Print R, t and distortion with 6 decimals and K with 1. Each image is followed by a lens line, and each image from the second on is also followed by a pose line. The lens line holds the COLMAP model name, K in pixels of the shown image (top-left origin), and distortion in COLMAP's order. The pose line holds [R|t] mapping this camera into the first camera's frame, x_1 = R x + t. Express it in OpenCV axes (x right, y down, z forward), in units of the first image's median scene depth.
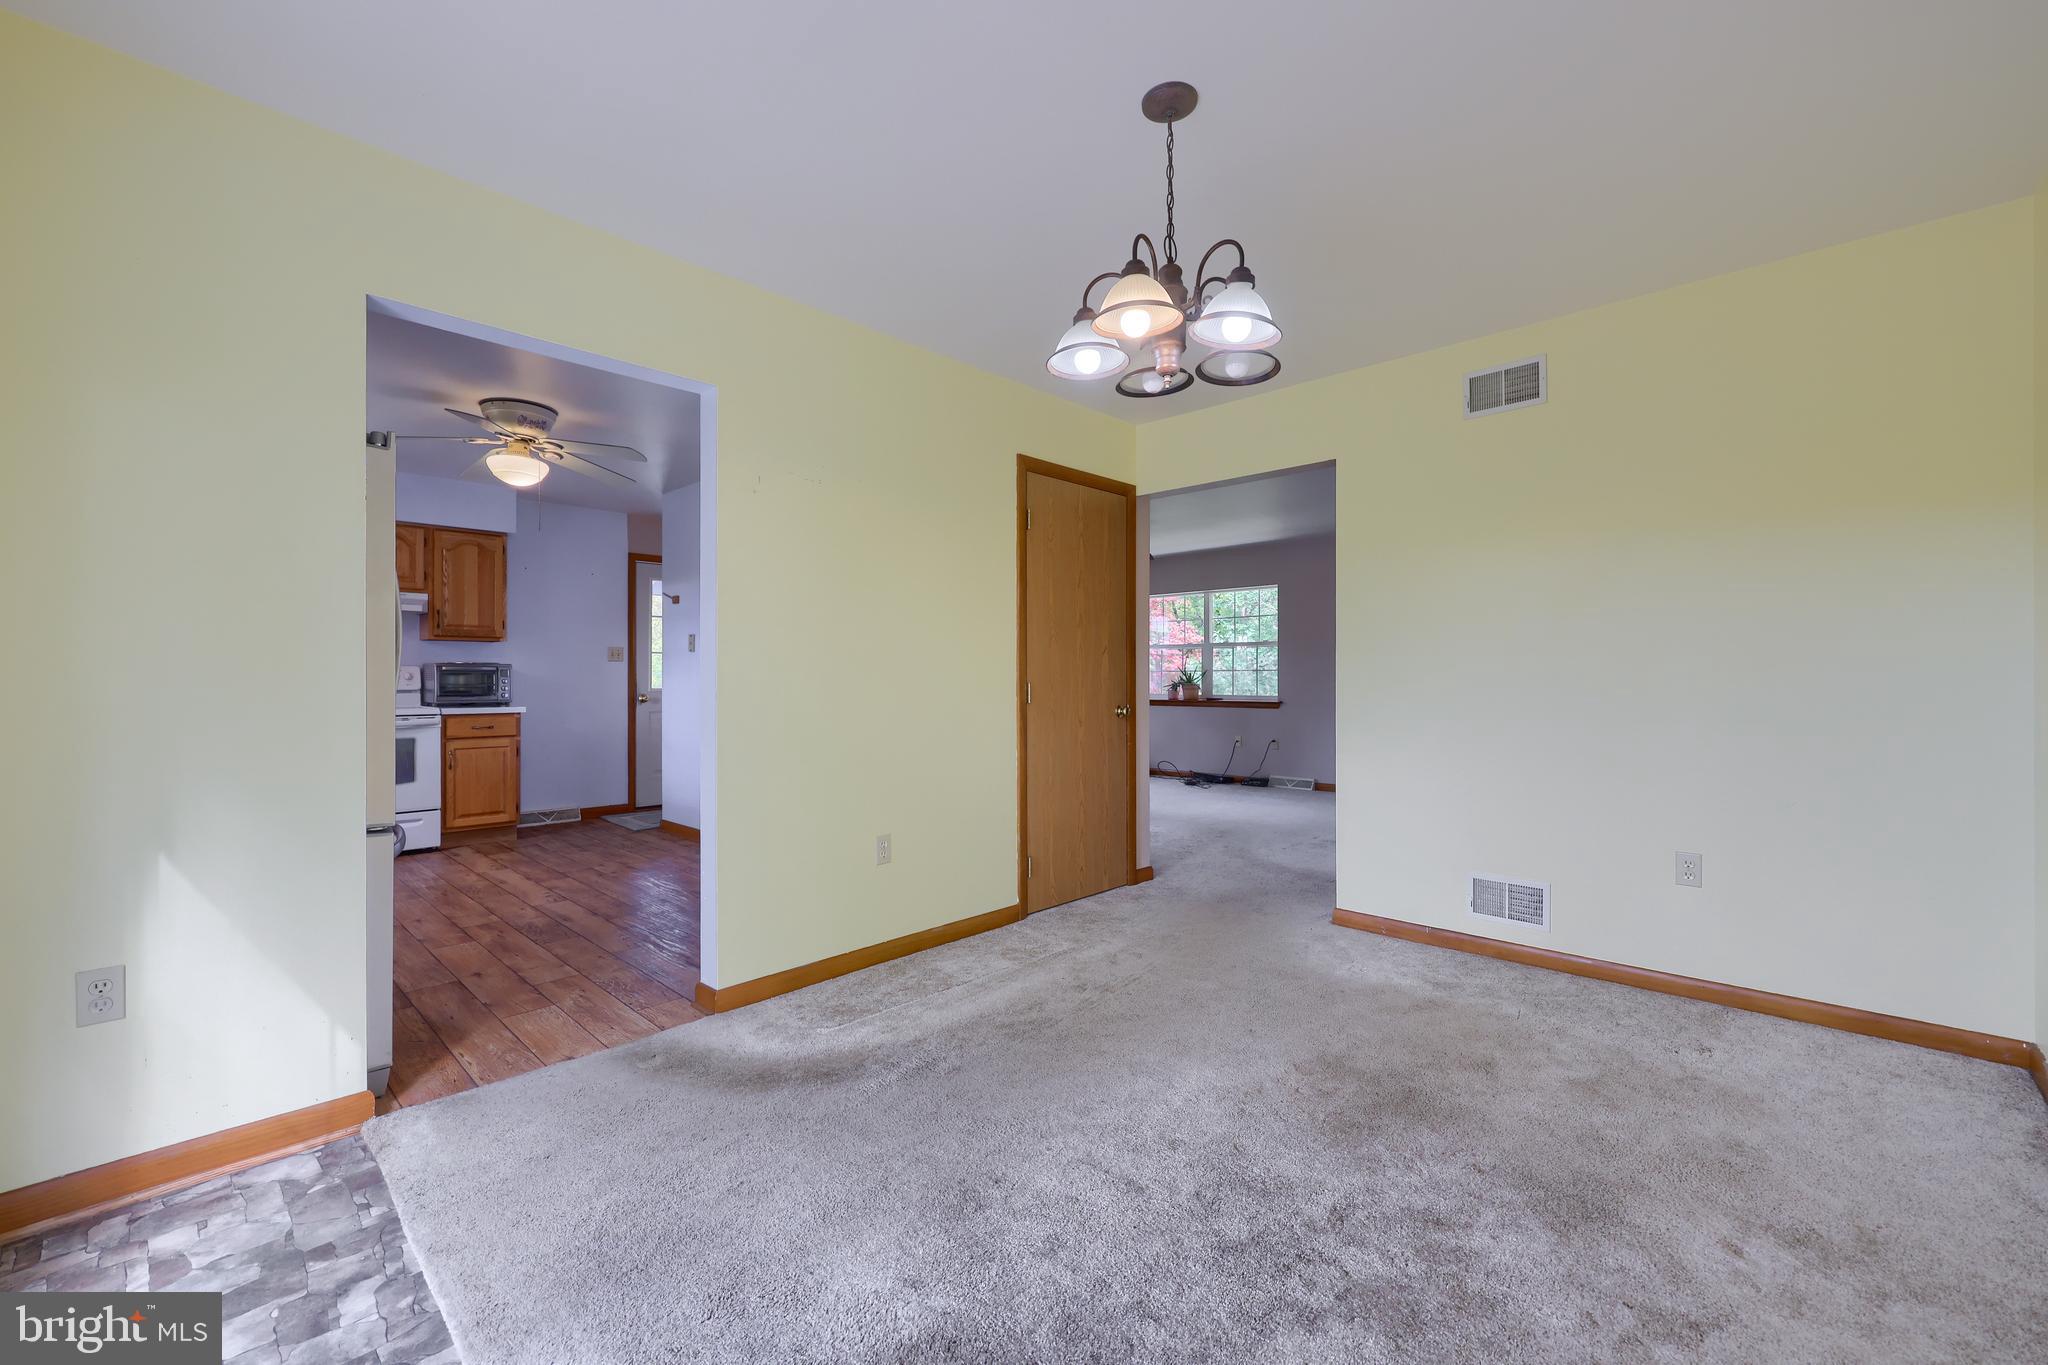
lens RADIAL K [[826.8, 0, 1010.4], [0, 826.8, 676.3], [0, 0, 1]] dist [-0.000337, 0.000053]
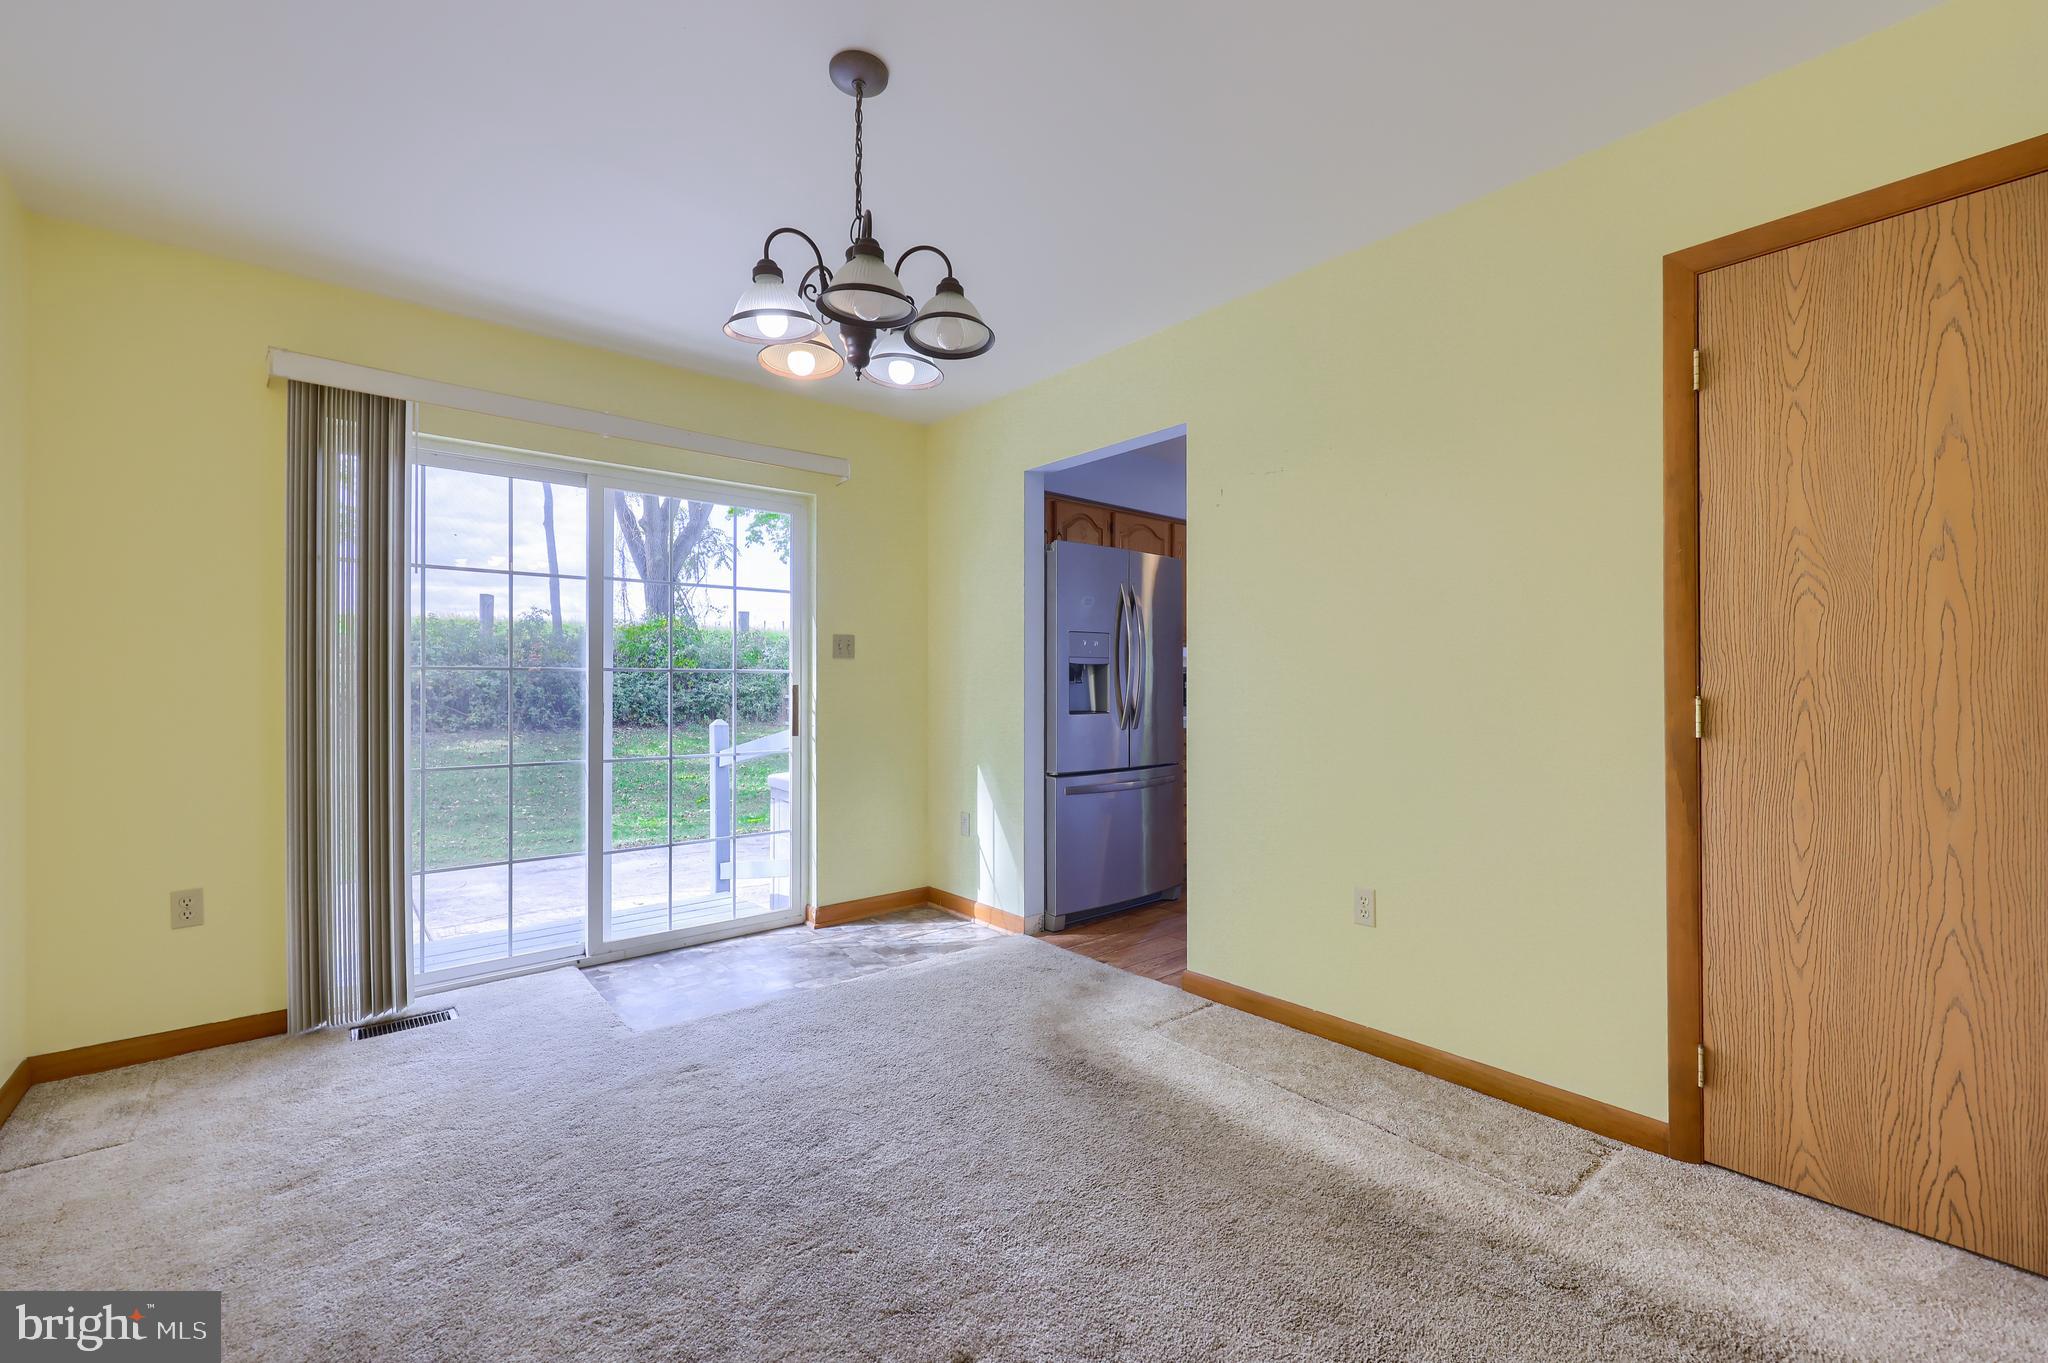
lens RADIAL K [[834.5, 0, 1024.0], [0, 834.5, 681.5], [0, 0, 1]] dist [0.000738, 0.000170]
pose [[-0.082146, -0.000269, -0.996620, 0.941869], [0.000934, 1.000000, -0.000347, -0.002255], [0.996620, -0.000959, -0.082145, 1.074857]]
